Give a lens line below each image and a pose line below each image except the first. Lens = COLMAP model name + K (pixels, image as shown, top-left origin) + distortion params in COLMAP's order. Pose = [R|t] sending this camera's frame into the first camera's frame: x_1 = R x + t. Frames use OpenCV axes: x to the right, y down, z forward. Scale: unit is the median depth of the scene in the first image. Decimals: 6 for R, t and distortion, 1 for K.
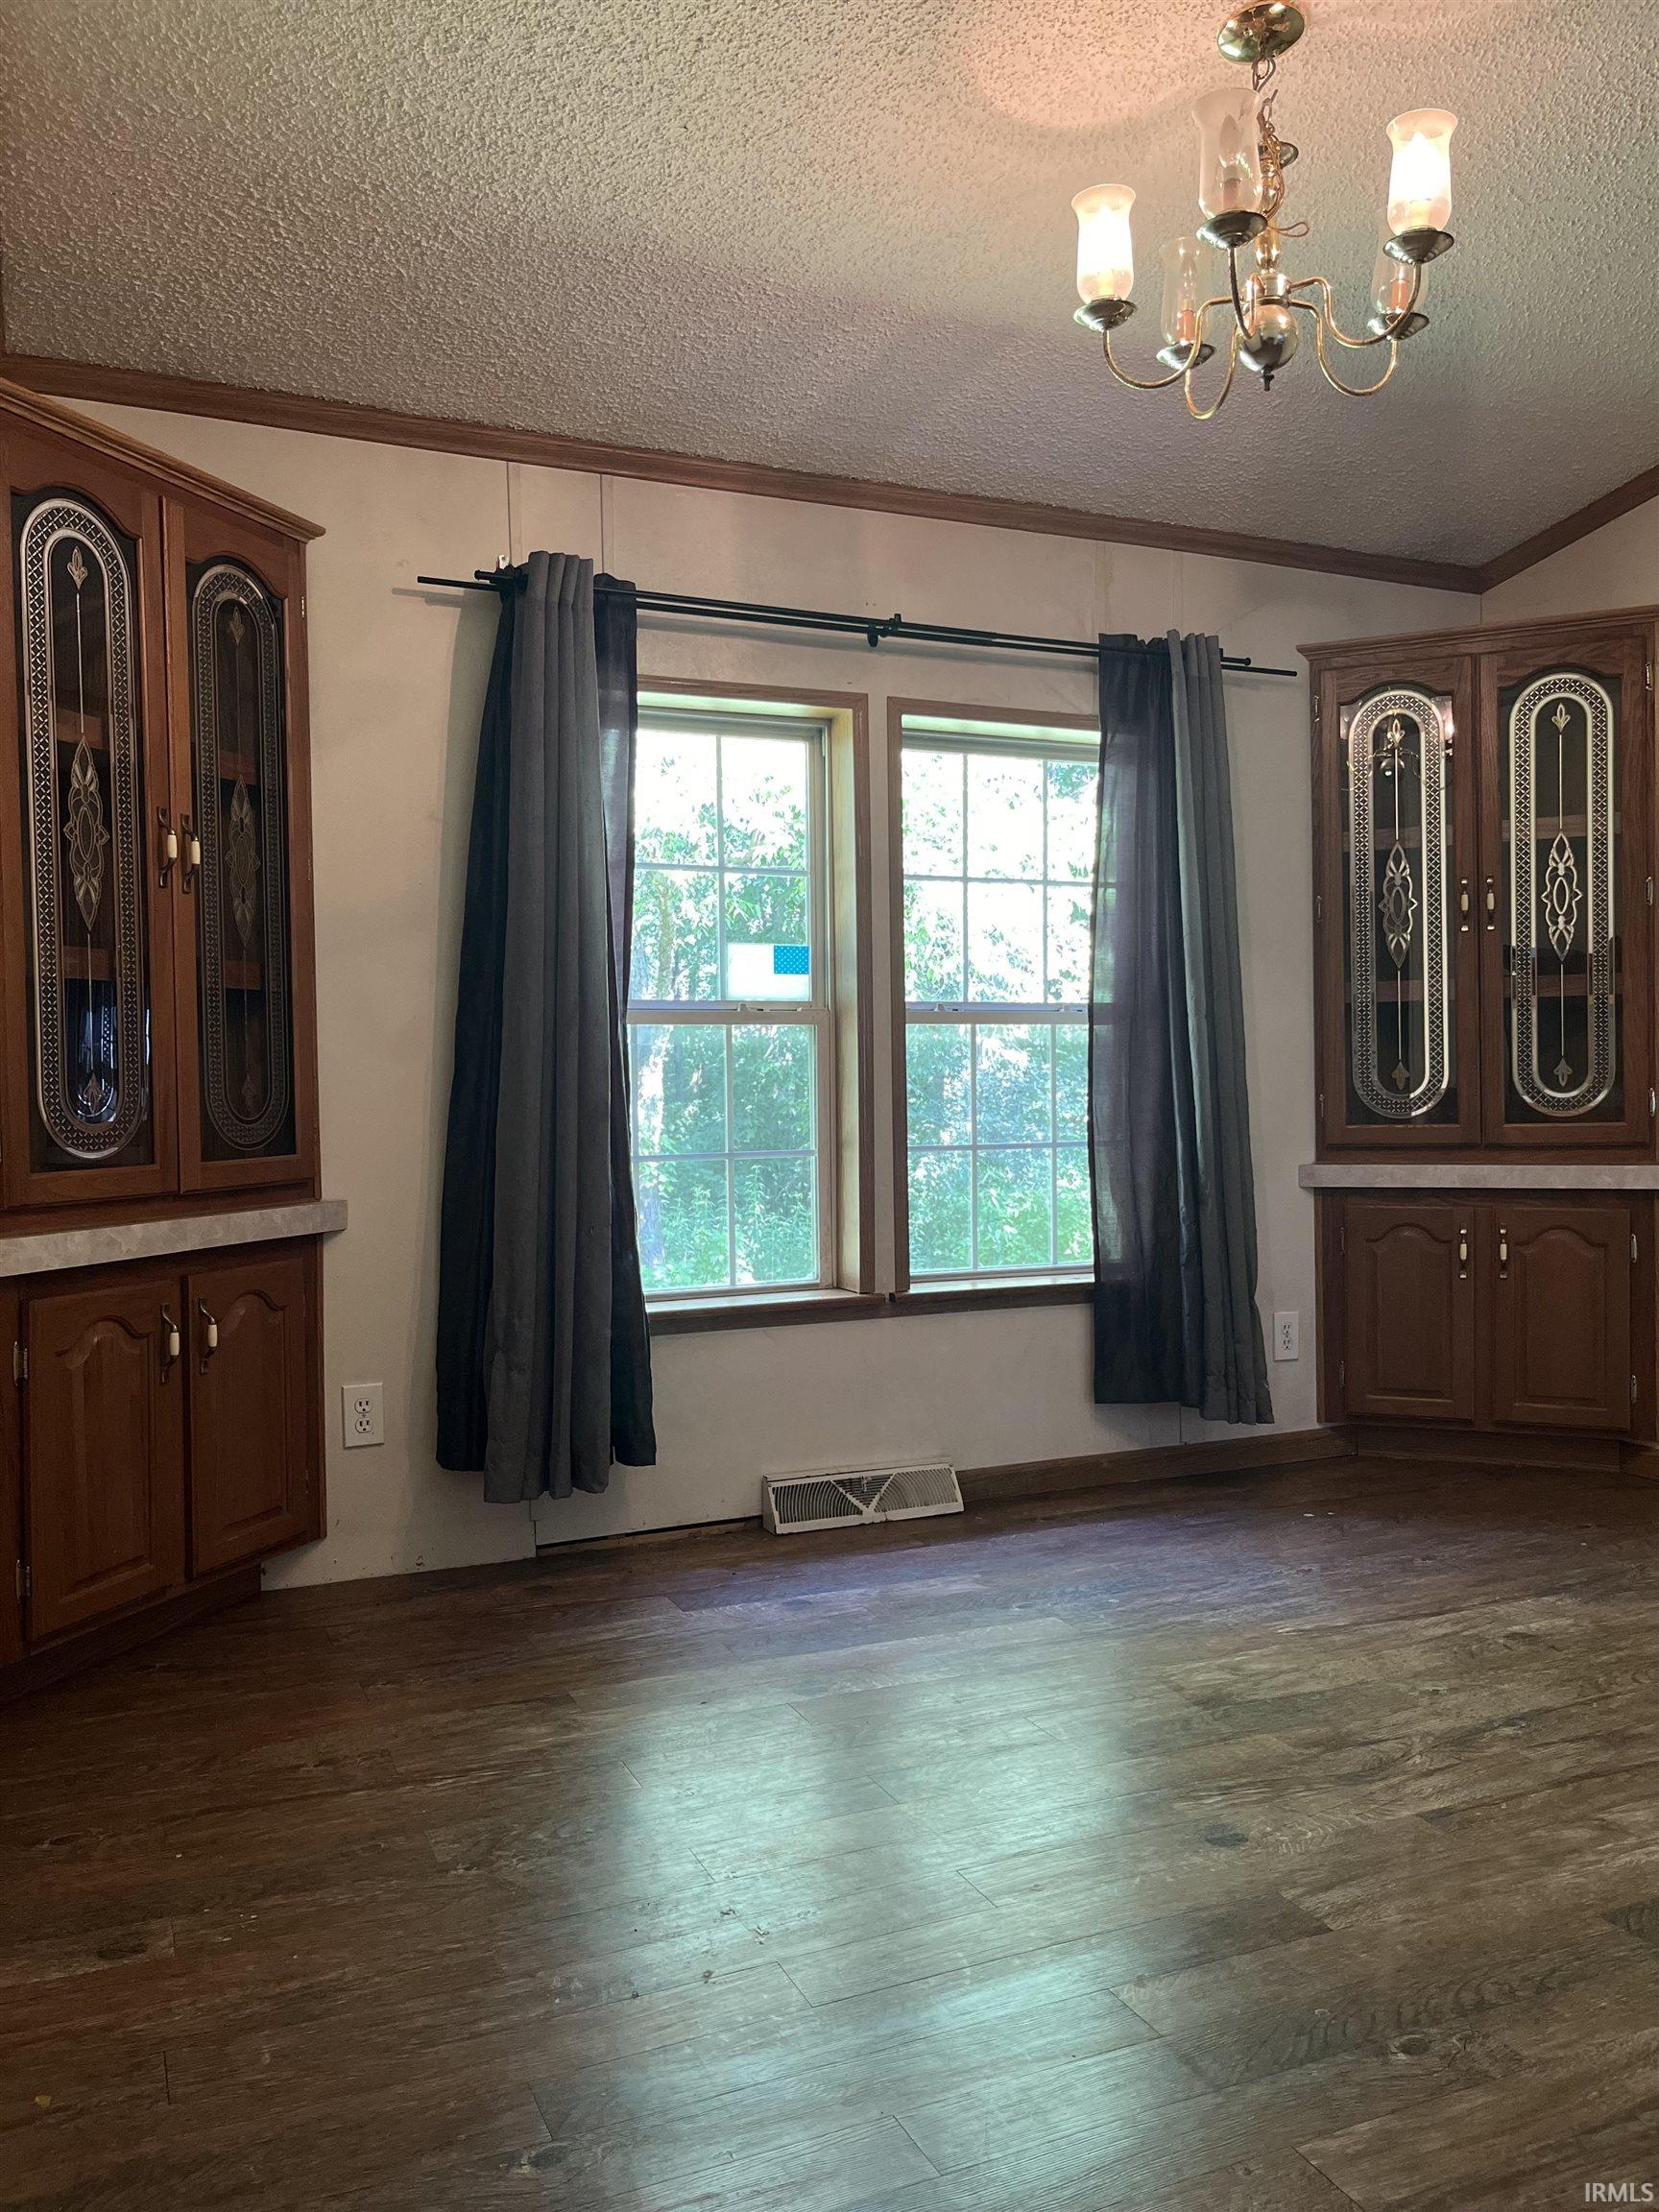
lens RADIAL K [[1691.0, 0, 846.3], [0, 1691.0, 1093.0], [0, 0, 1]] dist [0.058408, -0.087712]
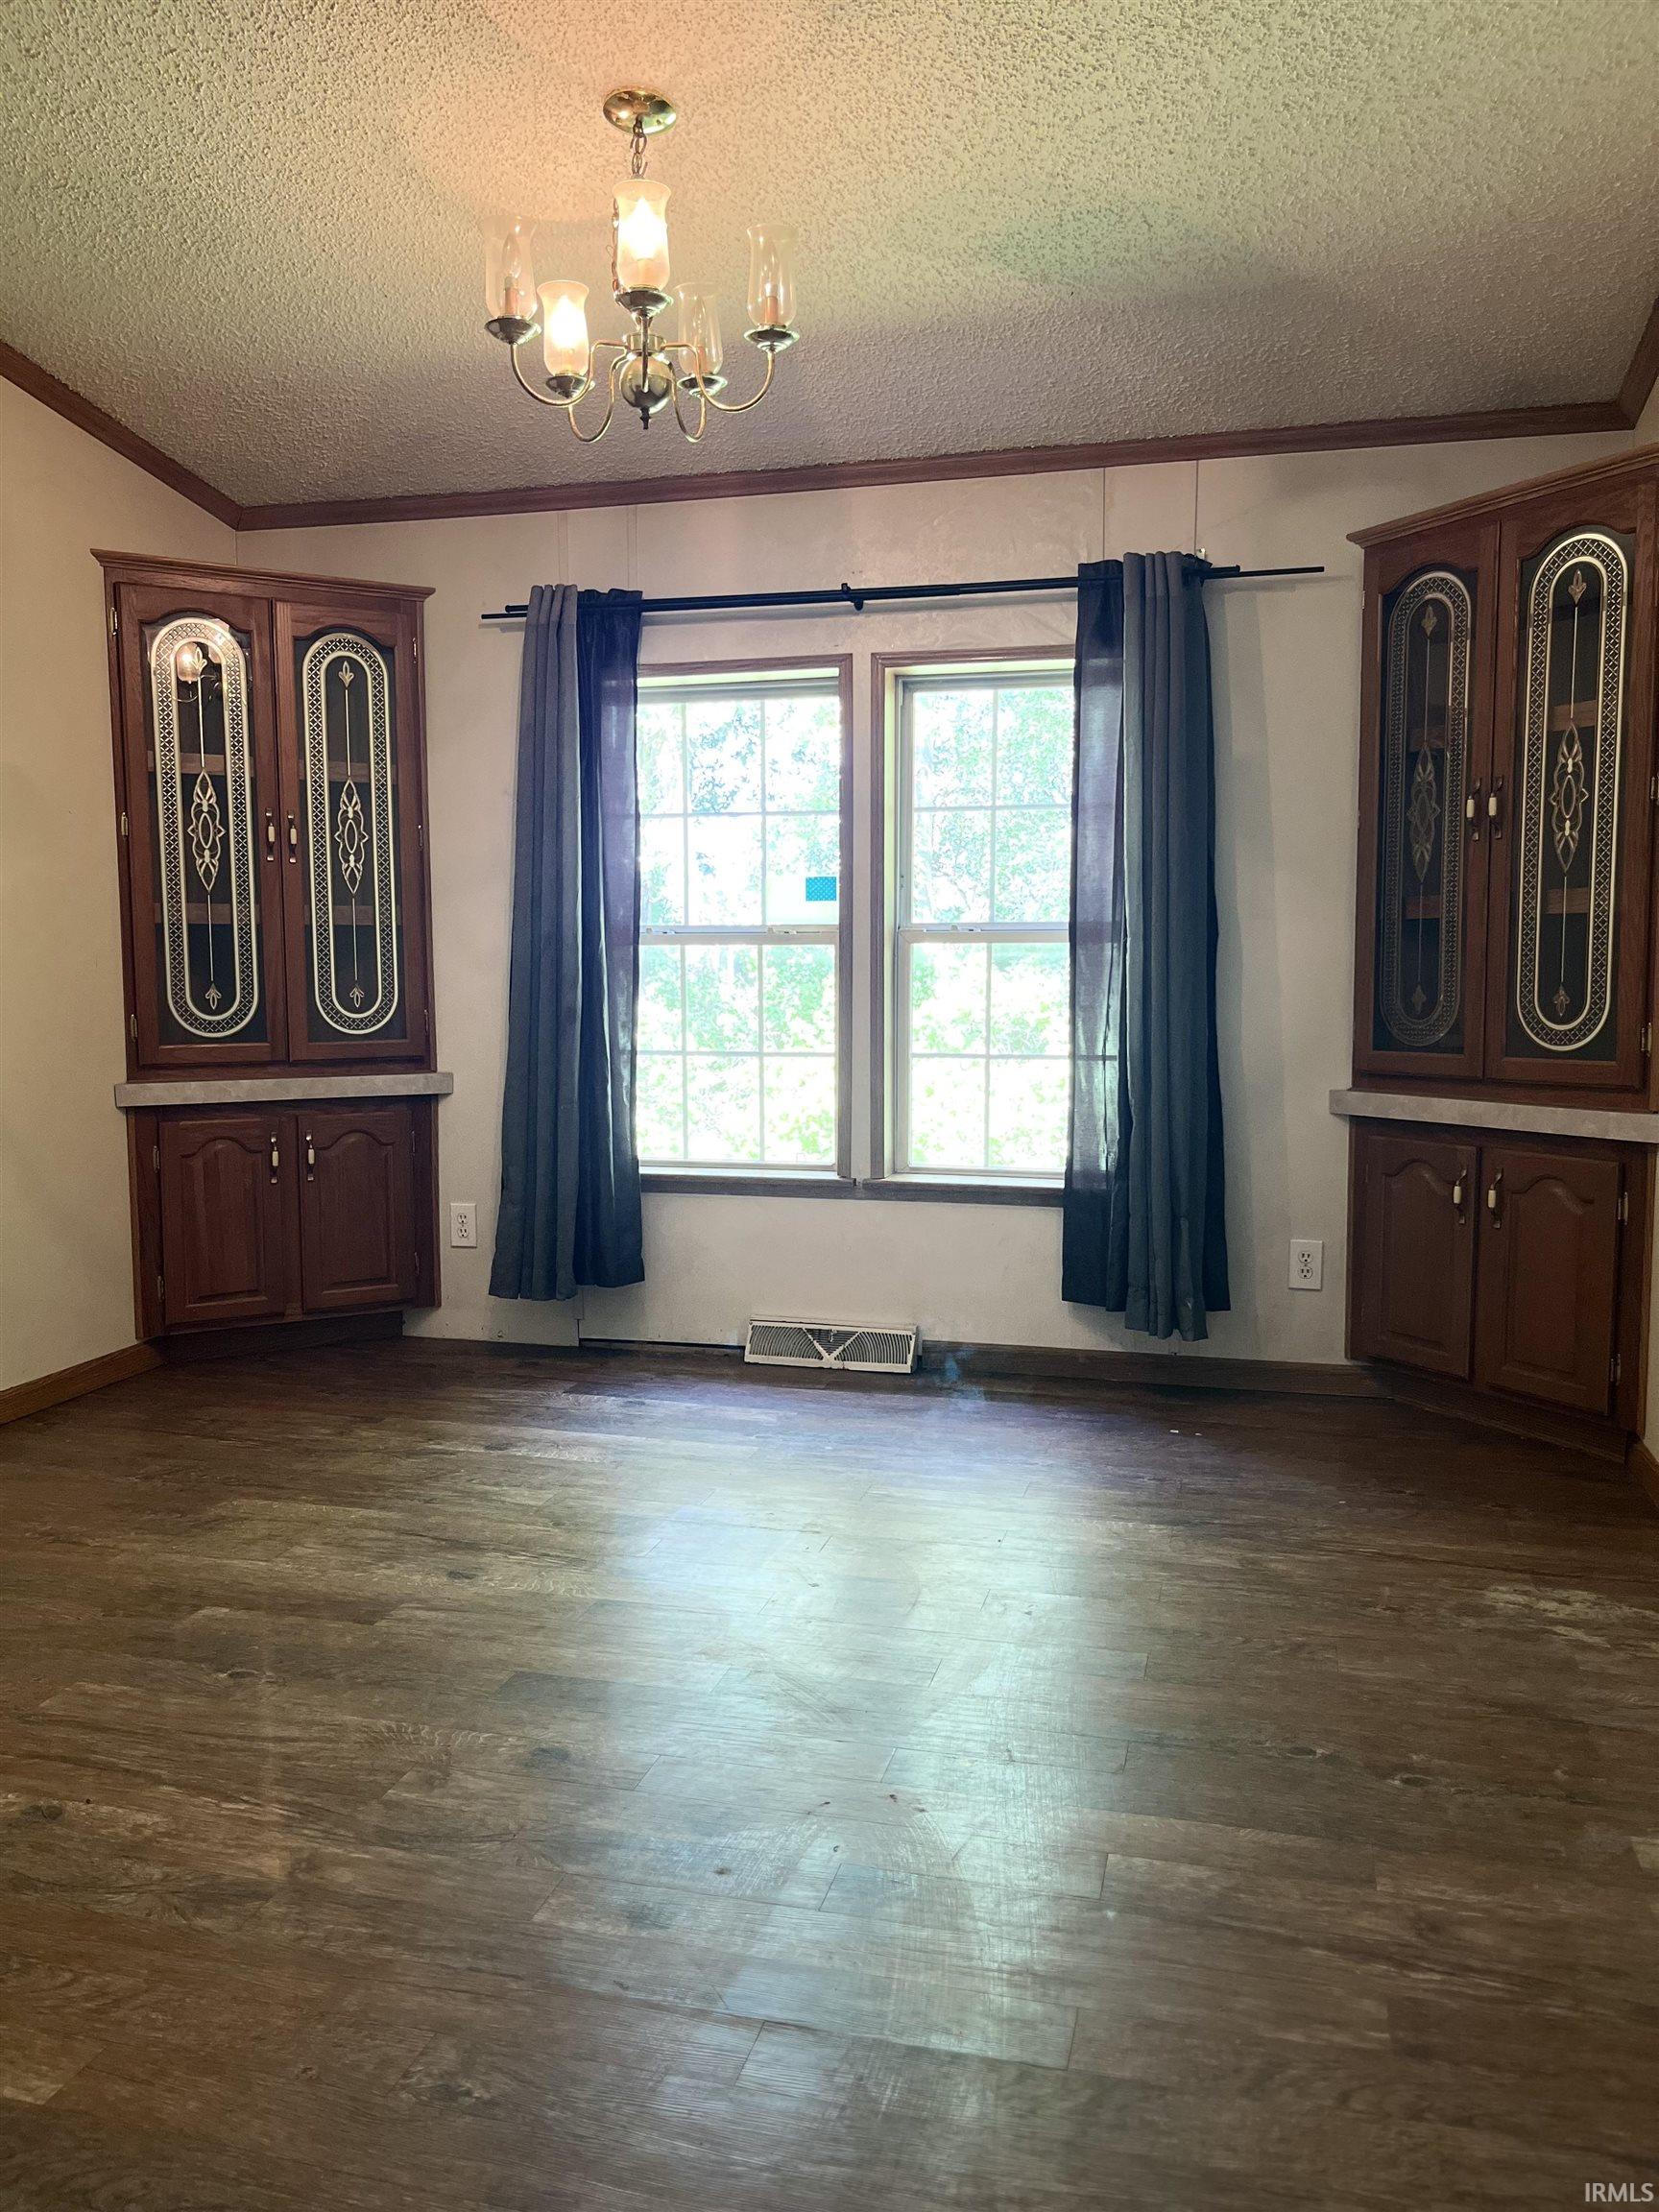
lens RADIAL K [[1691.0, 0, 809.4], [0, 1691.0, 1098.9], [0, 0, 1]] dist [0.058408, -0.087712]
pose [[0.777288, 0.063089, -0.625974, 0.720586], [-0.013105, 0.996367, 0.084146, -0.033071], [0.629009, -0.057202, 0.775291, 0.082825]]
